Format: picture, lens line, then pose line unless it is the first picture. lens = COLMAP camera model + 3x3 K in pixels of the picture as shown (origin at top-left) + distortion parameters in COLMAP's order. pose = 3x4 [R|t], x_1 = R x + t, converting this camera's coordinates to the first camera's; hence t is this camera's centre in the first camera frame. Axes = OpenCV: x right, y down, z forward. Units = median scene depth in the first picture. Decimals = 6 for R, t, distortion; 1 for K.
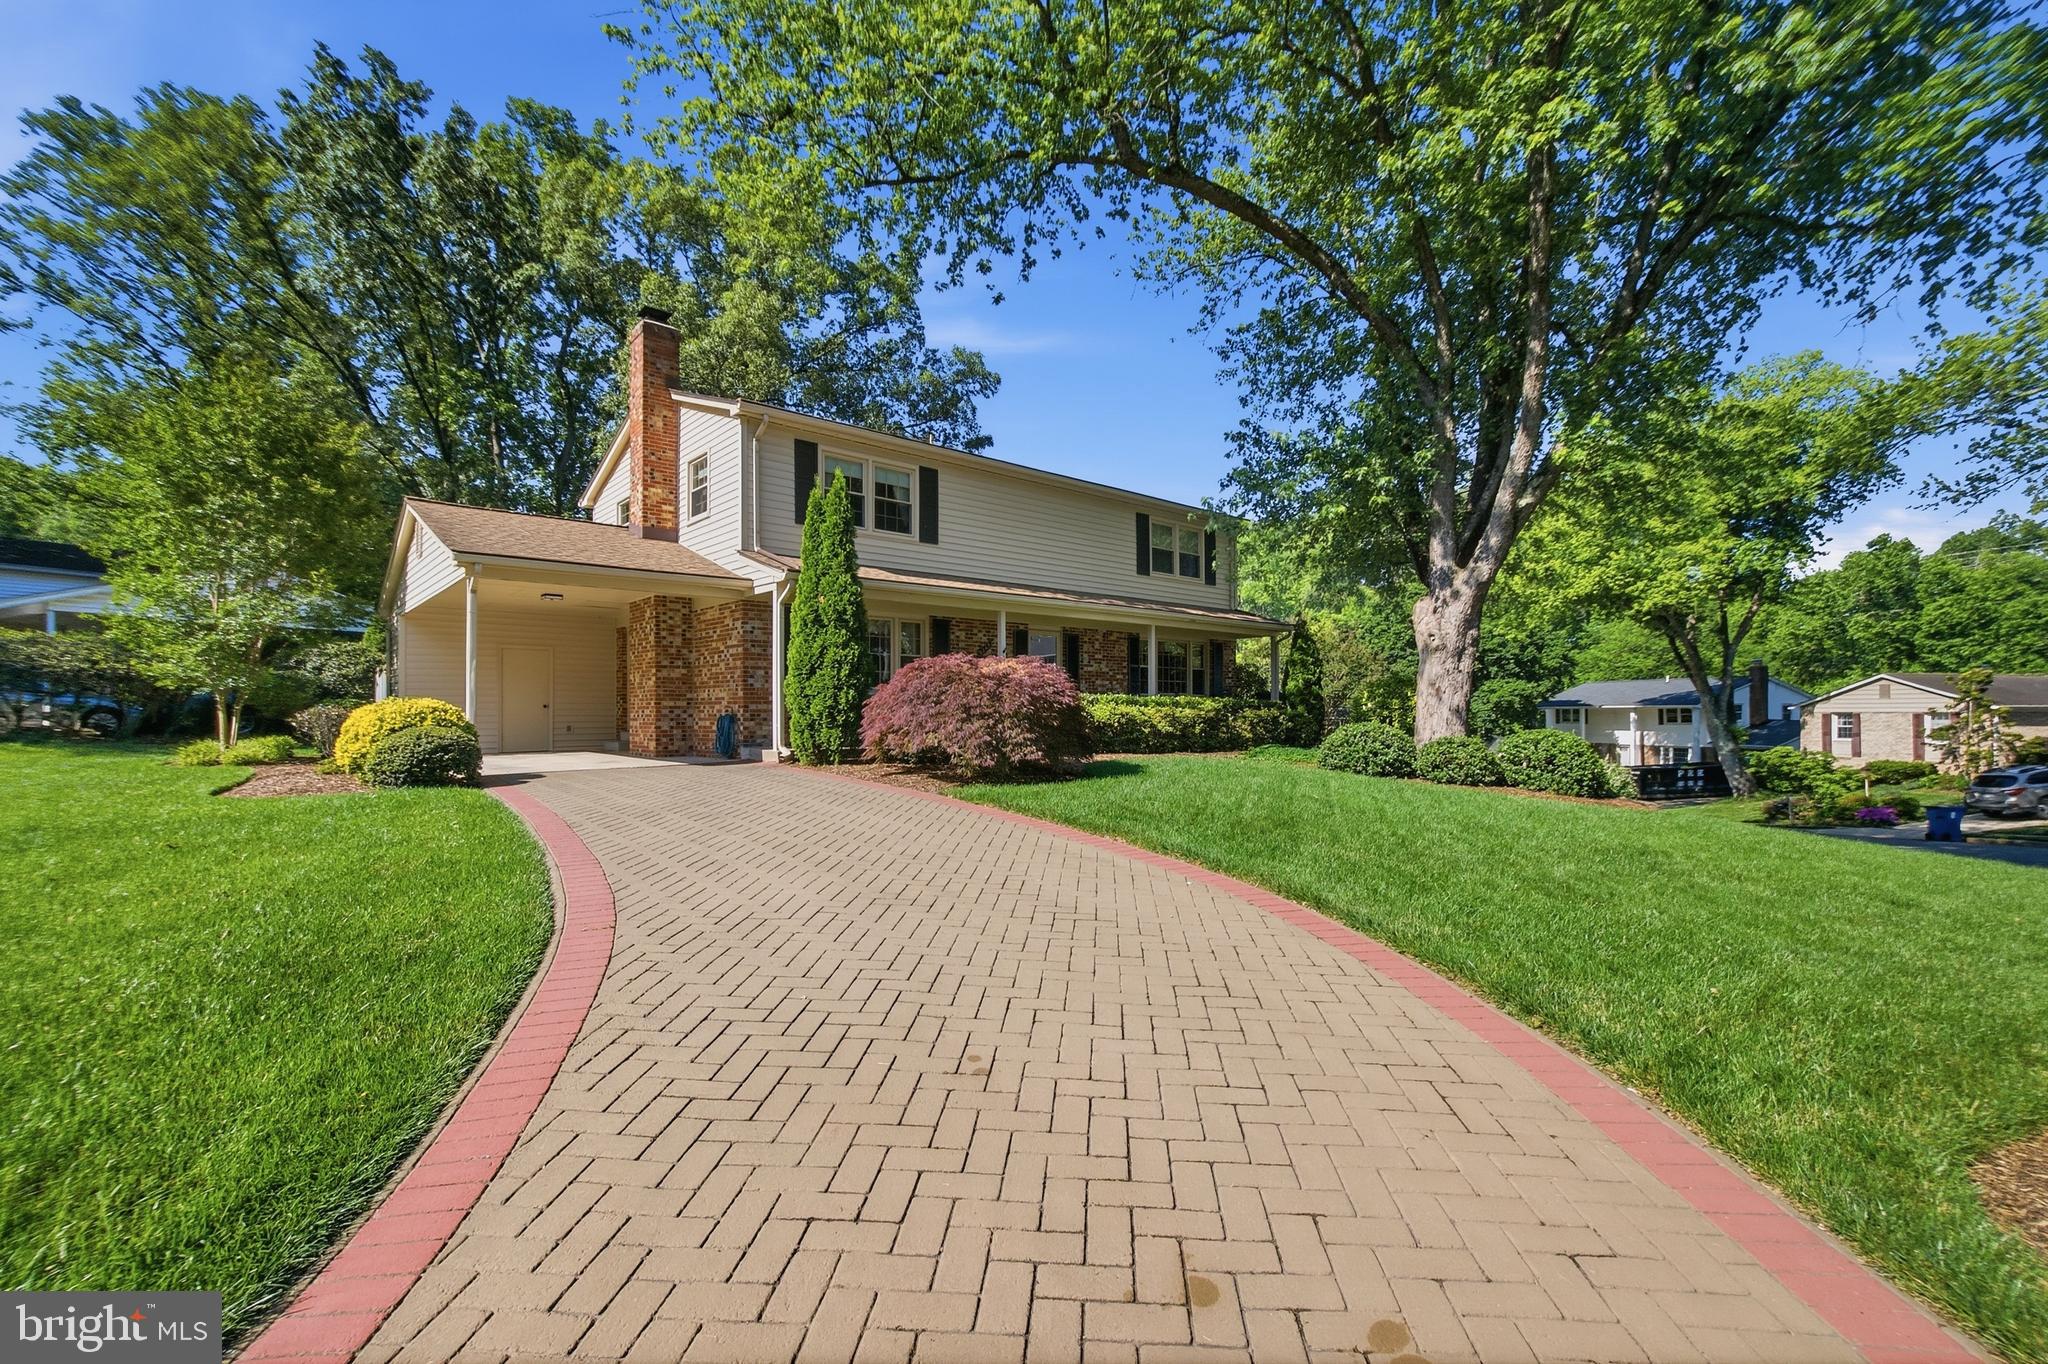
lens RADIAL K [[904.9, 0, 1047.7], [0, 904.9, 681.9], [0, 0, 1]] dist [0.001842, -0.000302]
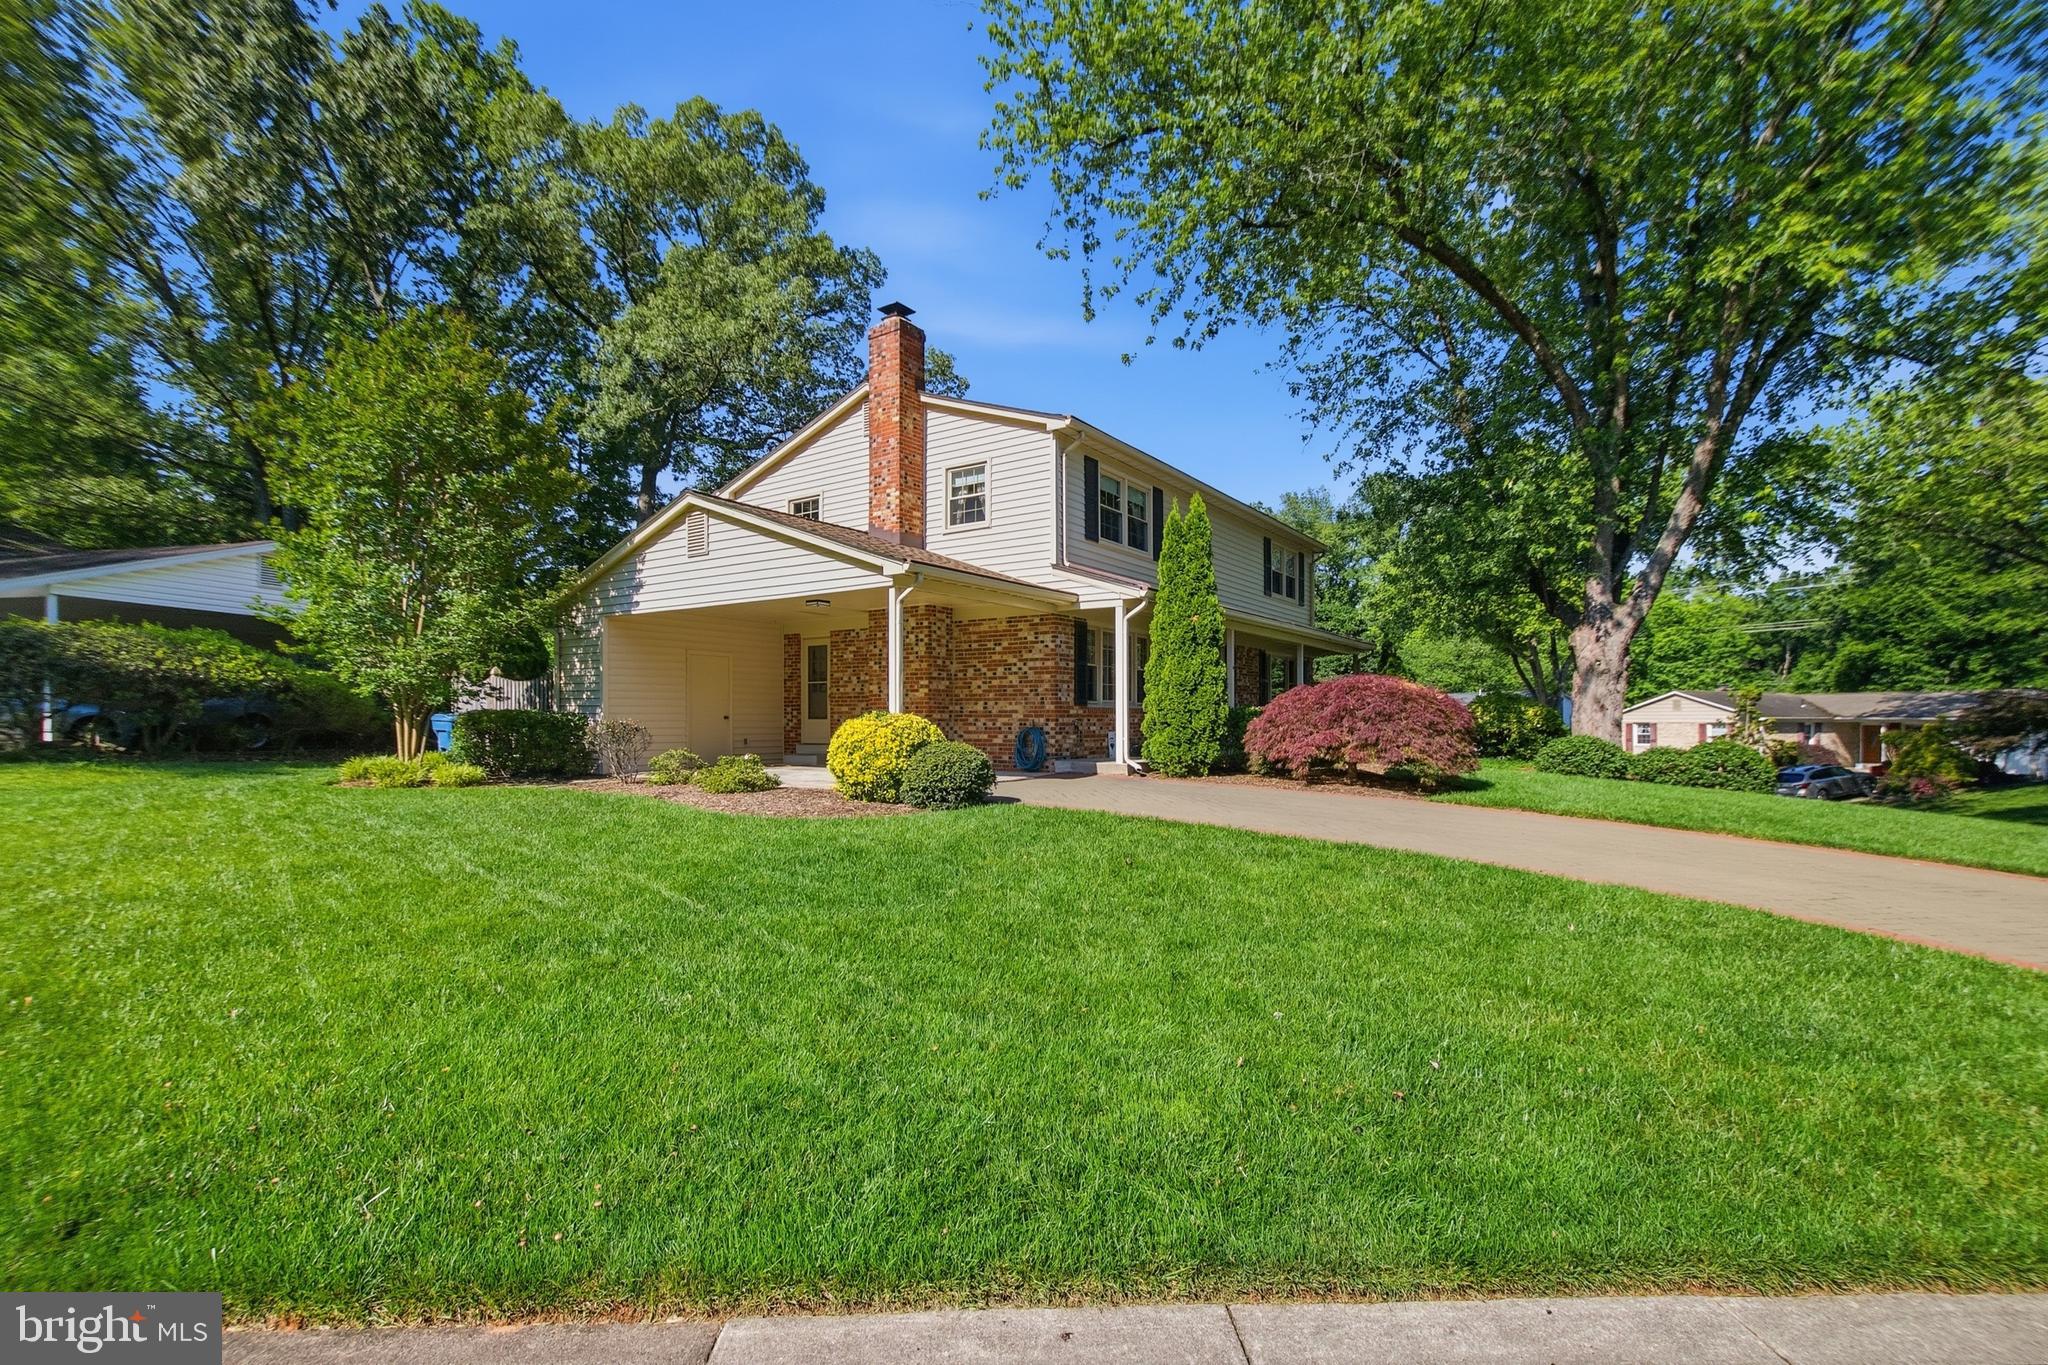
lens RADIAL K [[927.6, 0, 1024.5], [0, 927.6, 705.8], [0, 0, 1]] dist [0.002308, -0.000060]
pose [[0.969358, 0.005849, 0.245583, -0.488956], [-0.010685, 0.999774, 0.018364, -0.005476], [-0.245420, -0.020426, 0.969202, 0.003271]]
